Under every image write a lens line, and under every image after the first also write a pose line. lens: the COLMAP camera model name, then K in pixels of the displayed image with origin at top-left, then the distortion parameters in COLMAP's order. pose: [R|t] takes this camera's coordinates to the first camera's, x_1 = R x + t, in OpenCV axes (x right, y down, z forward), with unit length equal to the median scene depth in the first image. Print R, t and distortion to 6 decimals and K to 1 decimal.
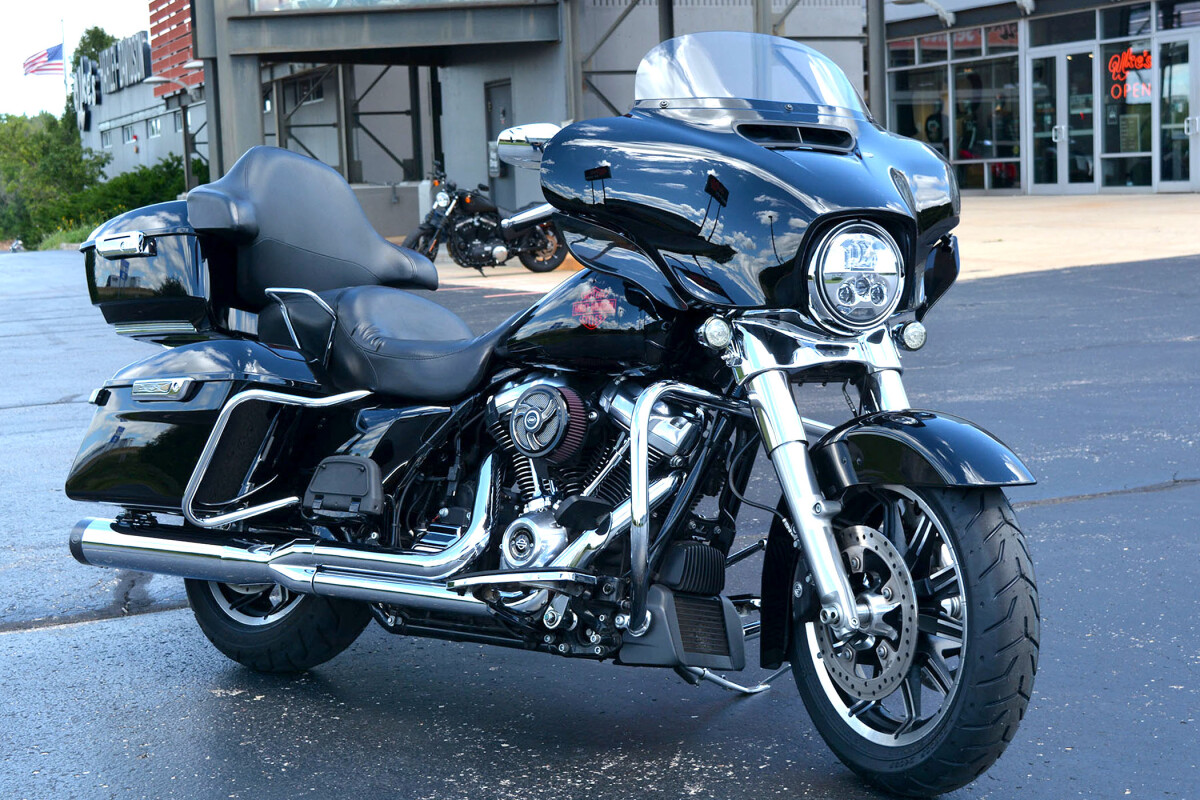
lens RADIAL K [[1748.9, 0, 604.7], [0, 1748.9, 403.1], [0, 0, 1]] dist [-0.022244, 0.000000]
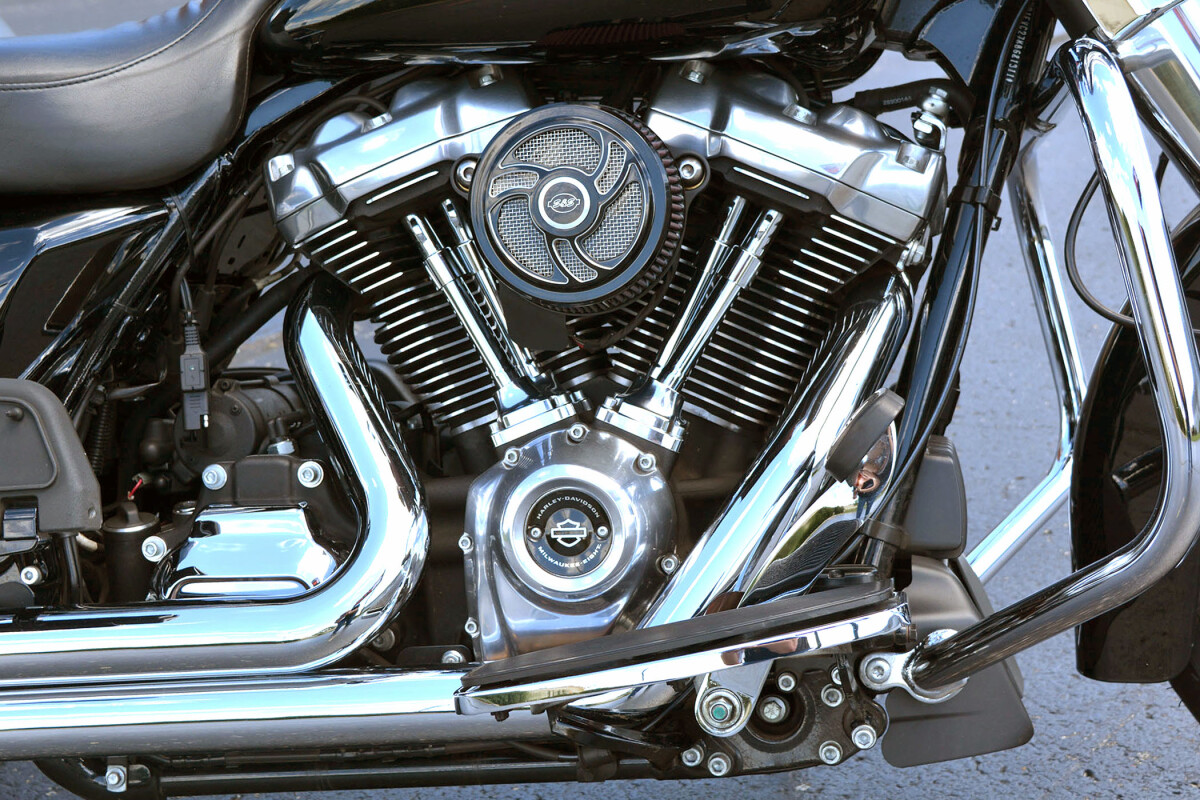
lens RADIAL K [[1894.0, 0, 601.1], [0, 1894.0, 393.6], [0, 0, 1]] dist [-0.023843, 0.000000]
pose [[0.847840, -0.194342, 0.493355, -0.180356], [0.117252, 0.976095, 0.183003, -0.017654], [-0.517126, -0.097310, 0.850359, 0.491517]]
